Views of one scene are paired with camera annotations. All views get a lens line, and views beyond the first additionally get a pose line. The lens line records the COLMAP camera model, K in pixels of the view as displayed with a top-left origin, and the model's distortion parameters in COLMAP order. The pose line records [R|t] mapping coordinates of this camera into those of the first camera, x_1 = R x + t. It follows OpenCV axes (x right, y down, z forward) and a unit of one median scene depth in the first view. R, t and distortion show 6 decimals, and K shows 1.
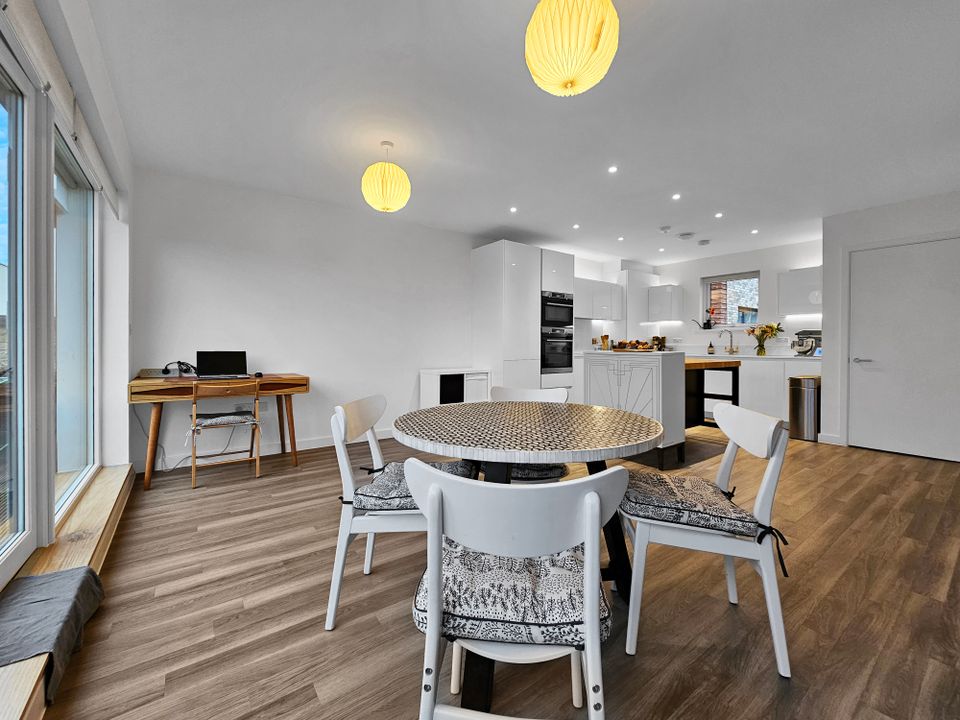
lens RADIAL K [[395.1, 0, 481.1], [0, 395.1, 345.6], [0, 0, 1]] dist [0.000685, -0.000117]
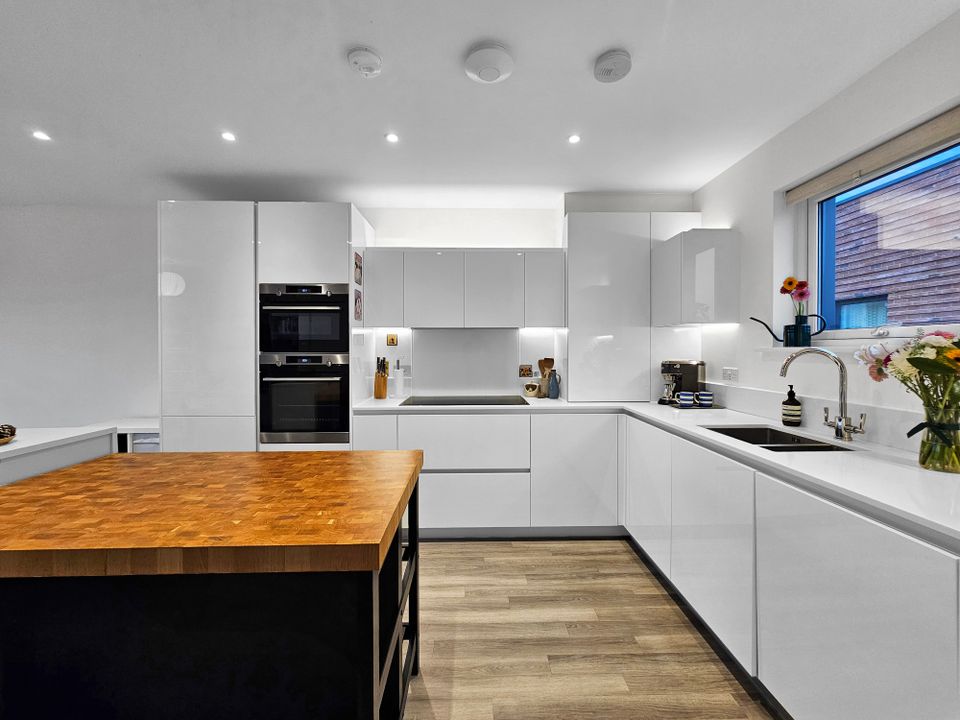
lens RADIAL K [[395.1, 0, 481.2], [0, 395.1, 353.0], [0, 0, 1]] dist [0.000685, -0.000117]
pose [[0.818211, -0.001888, -0.574914, 0.654361], [0.005931, 0.999969, 0.005157, -0.045804], [0.574887, -0.007629, 0.818197, 0.698286]]
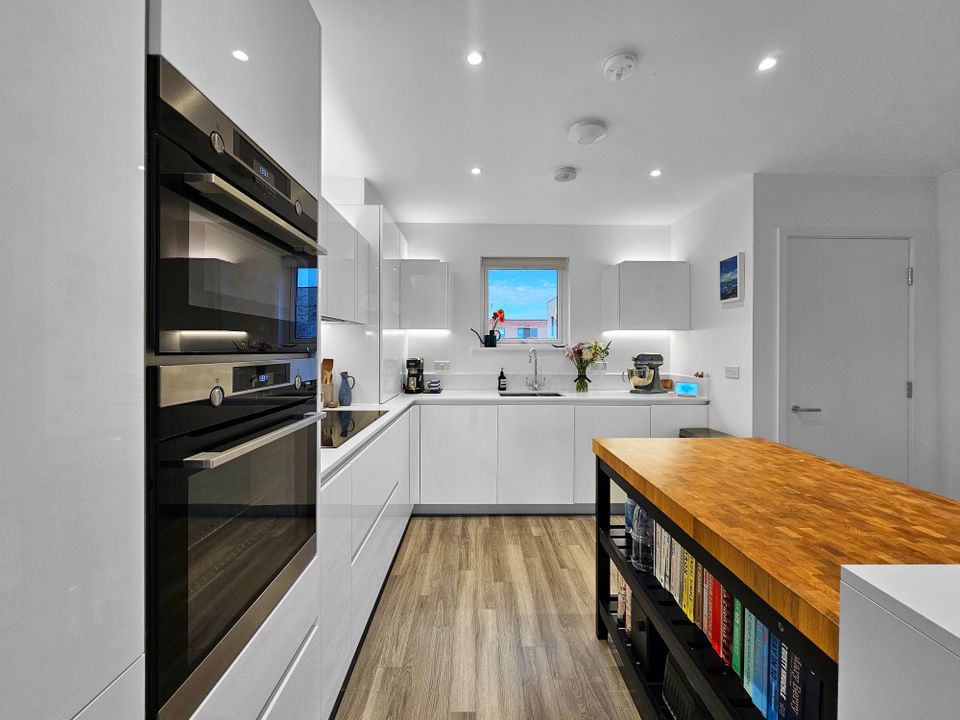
lens RADIAL K [[395.1, 0, 484.9], [0, 395.1, 350.5], [0, 0, 1]] dist [0.000685, -0.000117]
pose [[0.573048, -0.007089, 0.819491, 0.107052], [0.001381, 0.999970, 0.007684, -0.047860], [-0.819520, -0.003271, 0.573041, 0.804167]]
